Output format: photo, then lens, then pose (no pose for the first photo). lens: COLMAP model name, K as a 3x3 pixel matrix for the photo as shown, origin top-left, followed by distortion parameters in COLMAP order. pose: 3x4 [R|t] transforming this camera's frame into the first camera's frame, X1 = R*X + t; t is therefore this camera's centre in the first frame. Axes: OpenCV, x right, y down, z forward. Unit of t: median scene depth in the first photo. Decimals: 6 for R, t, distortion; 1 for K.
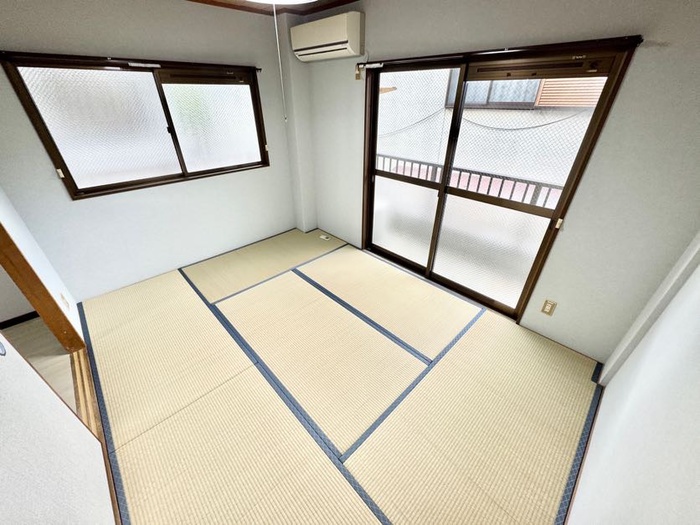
lens RADIAL K [[277.8, 0, 350.0], [0, 277.8, 262.5], [0, 0, 1]] dist [-0.002320, -0.000220]
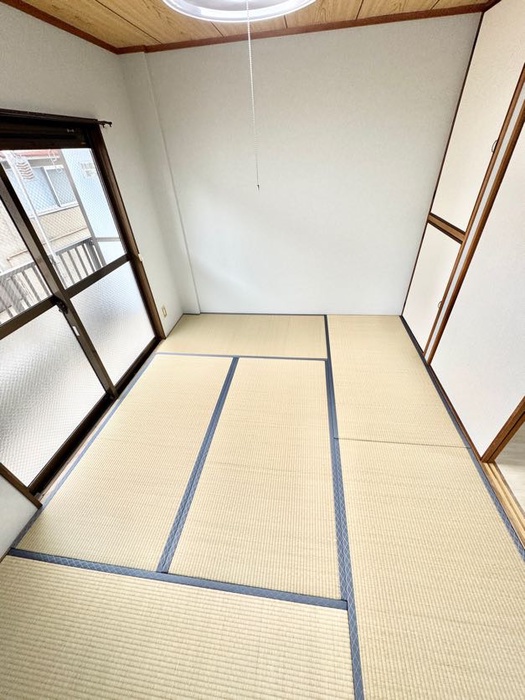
lens RADIAL K [[277.8, 0, 262.5], [0, 277.8, 350.0], [0, 0, 1]] dist [-0.002320, -0.000220]
pose [[-0.619810, -0.432615, 0.654737, -0.562406], [0.453302, 0.483682, 0.748712, -0.520385], [-0.640588, 0.760852, -0.103686, 0.849428]]
